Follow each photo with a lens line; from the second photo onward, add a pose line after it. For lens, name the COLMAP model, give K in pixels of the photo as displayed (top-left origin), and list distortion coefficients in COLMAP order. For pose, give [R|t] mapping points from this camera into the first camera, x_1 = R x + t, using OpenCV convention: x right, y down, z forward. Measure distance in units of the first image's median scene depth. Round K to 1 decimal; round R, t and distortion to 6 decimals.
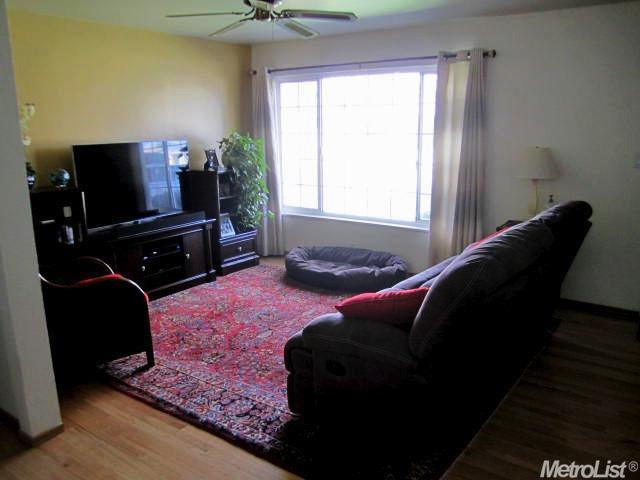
lens RADIAL K [[532.9, 0, 319.2], [0, 532.9, 241.8], [0, 0, 1]] dist [-0.053578, 0.025191]
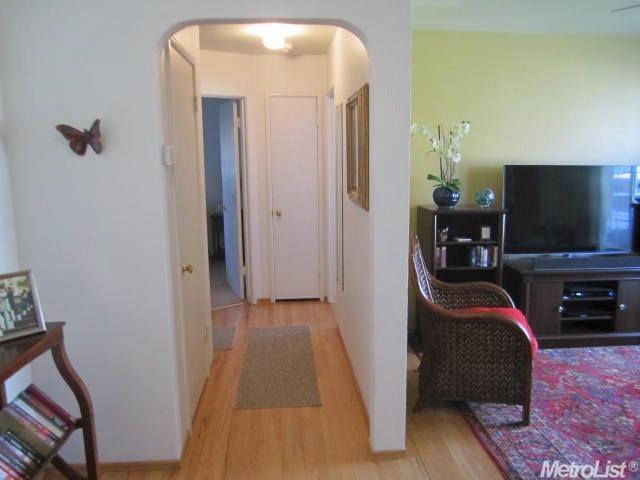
lens RADIAL K [[532.9, 0, 320.2], [0, 532.9, 236.9], [0, 0, 1]] dist [-0.053578, 0.025191]
pose [[0.639435, 0.134238, -0.757036, 0.060899], [-0.174497, 0.984283, 0.027144, -0.023674], [0.748782, 0.114743, 0.652809, 0.146307]]
